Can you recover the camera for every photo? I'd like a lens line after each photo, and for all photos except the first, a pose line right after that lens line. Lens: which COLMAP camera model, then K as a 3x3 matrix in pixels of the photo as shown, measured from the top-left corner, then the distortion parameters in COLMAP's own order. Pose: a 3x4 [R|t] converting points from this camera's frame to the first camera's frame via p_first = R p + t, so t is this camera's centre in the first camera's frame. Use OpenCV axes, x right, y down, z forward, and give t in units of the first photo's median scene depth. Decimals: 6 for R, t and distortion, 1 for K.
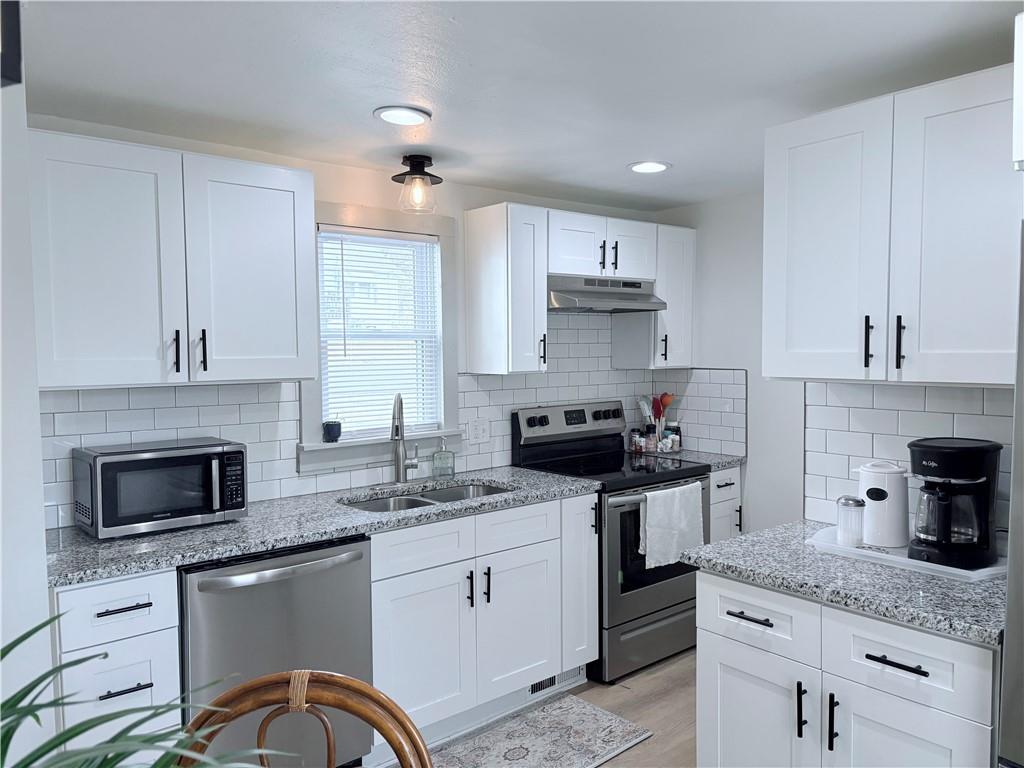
lens RADIAL K [[782.9, 0, 518.5], [0, 782.9, 380.3], [0, 0, 1]] dist [0.084971, -0.096954]
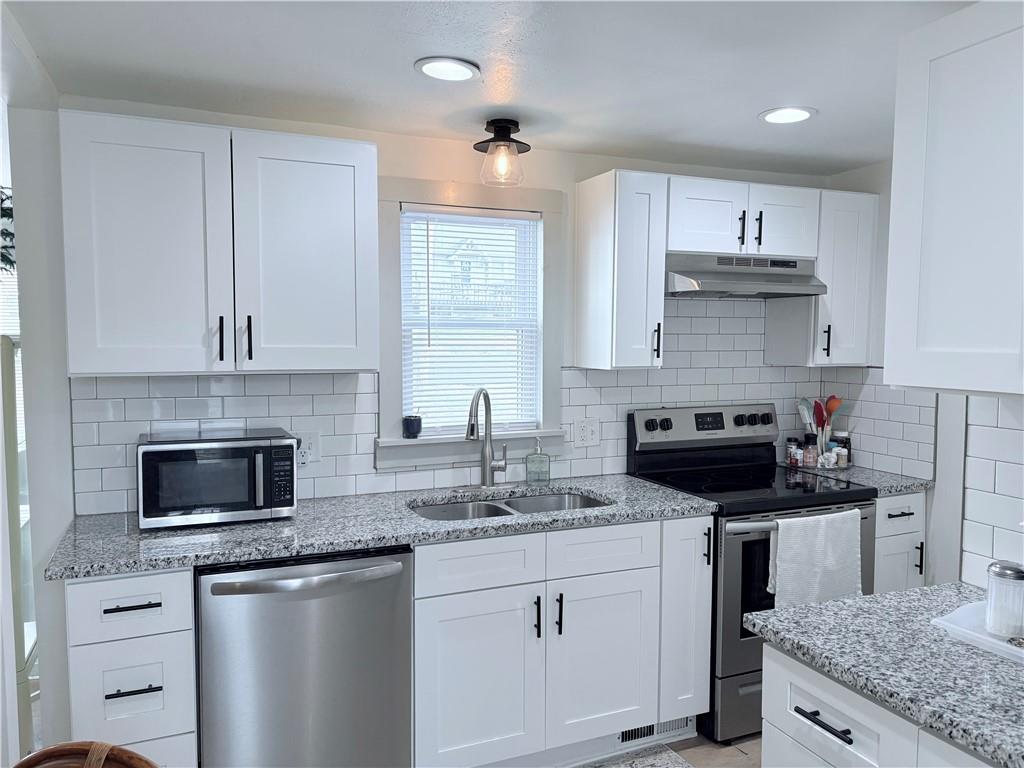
lens RADIAL K [[779.0, 0, 507.6], [0, 779.0, 385.3], [0, 0, 1]] dist [0.069540, -0.080194]
pose [[0.955101, 0.030090, -0.294747, 0.138645], [-0.023936, 0.999414, 0.024465, -0.009299], [0.295310, -0.016312, 0.955262, 0.151918]]
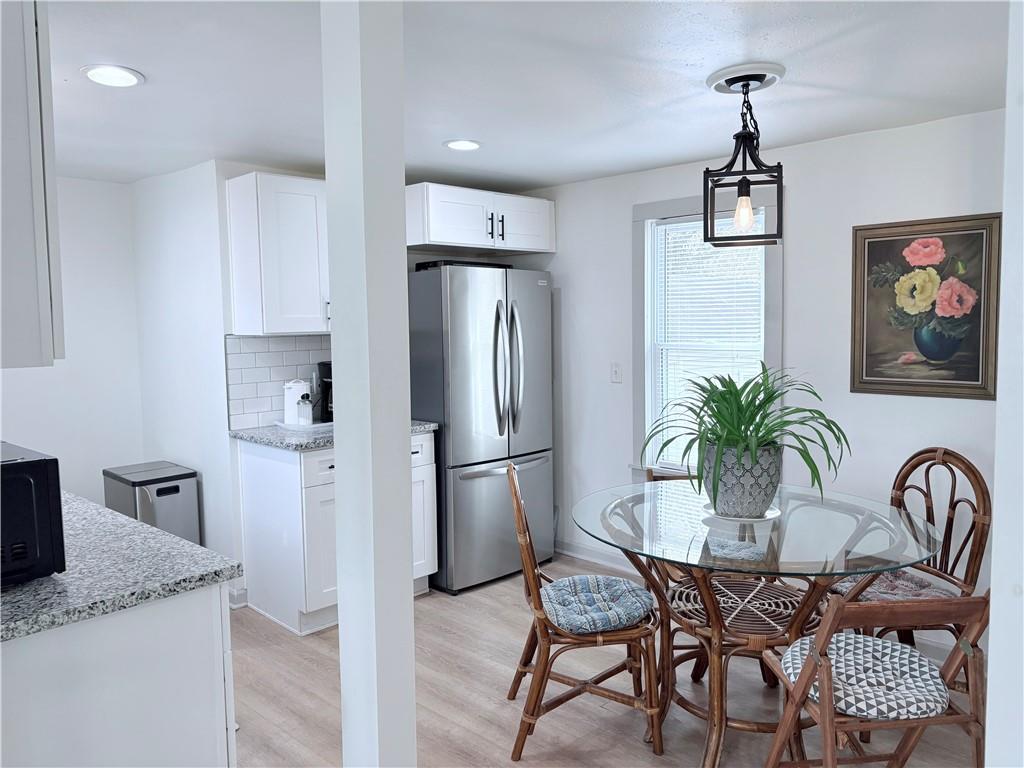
lens RADIAL K [[782.9, 0, 518.5], [0, 782.9, 380.3], [0, 0, 1]] dist [0.084971, -0.096954]
pose [[-0.112327, -0.071608, 0.991088, -0.945905], [0.061472, 0.994989, 0.078857, -0.003966], [-0.991768, 0.069782, -0.107362, 0.493032]]
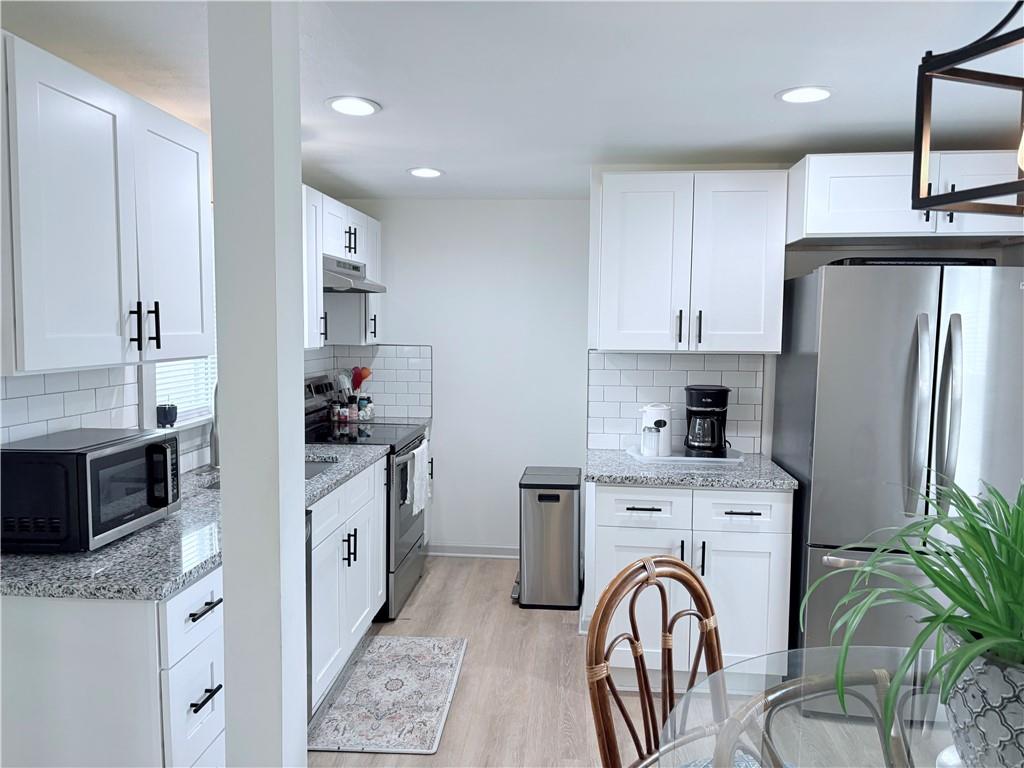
lens RADIAL K [[782.9, 0, 518.5], [0, 782.9, 380.3], [0, 0, 1]] dist [0.084971, -0.096954]
pose [[0.707031, -0.036667, 0.706232, -0.580885], [0.016000, 0.999229, 0.035861, -0.001395], [-0.707002, -0.014055, 0.707072, 0.070872]]
